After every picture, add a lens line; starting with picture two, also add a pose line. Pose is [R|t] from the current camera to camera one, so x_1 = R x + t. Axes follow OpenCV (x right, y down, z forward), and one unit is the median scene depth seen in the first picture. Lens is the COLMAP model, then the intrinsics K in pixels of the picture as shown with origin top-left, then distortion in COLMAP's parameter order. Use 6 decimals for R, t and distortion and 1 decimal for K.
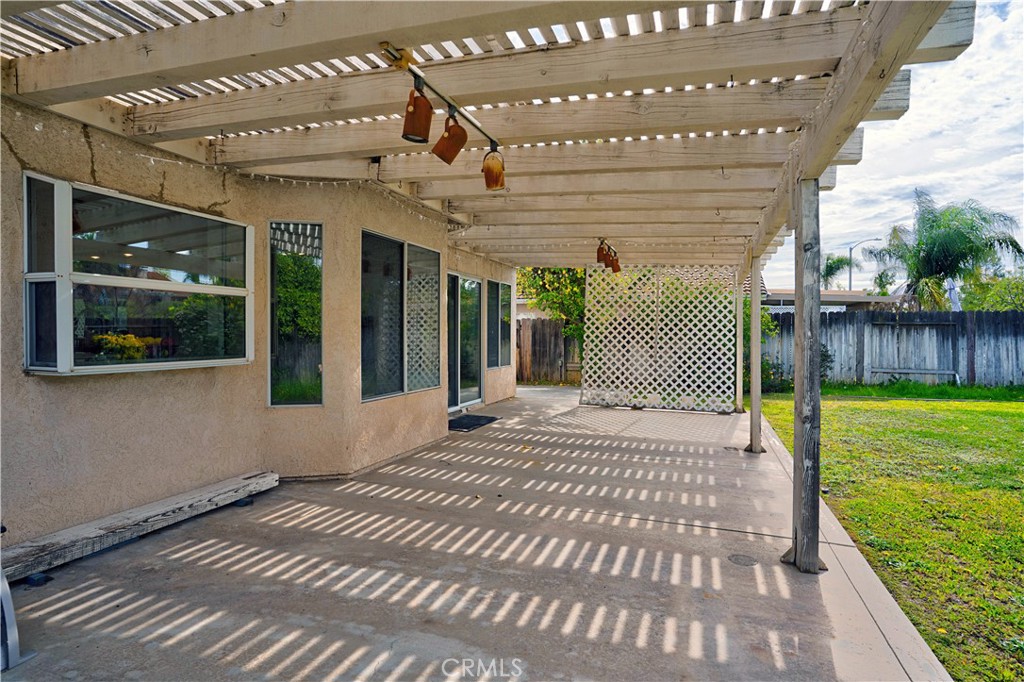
lens RADIAL K [[548.9, 0, 524.5], [0, 548.9, 341.7], [0, 0, 1]] dist [-0.000518, 0.011263]
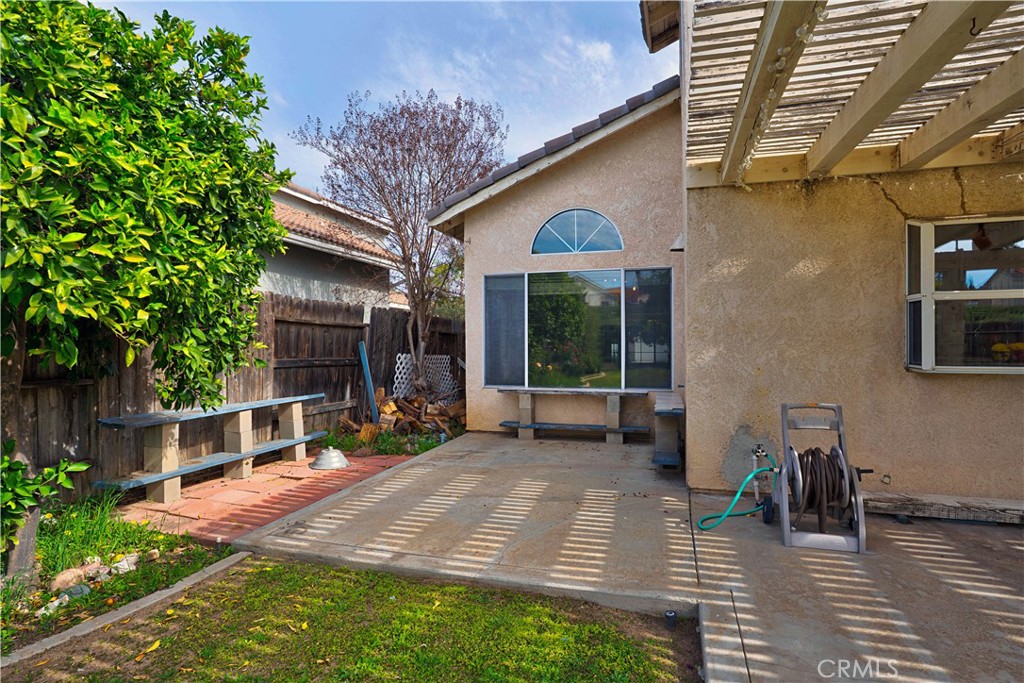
lens RADIAL K [[548.9, 0, 520.3], [0, 548.9, 343.7], [0, 0, 1]] dist [-0.000518, 0.011263]
pose [[0.097522, 0.000095, -0.995233, 0.349811], [-0.008670, 0.999962, -0.000754, 0.002981], [0.995196, 0.008703, 0.097519, -0.072271]]
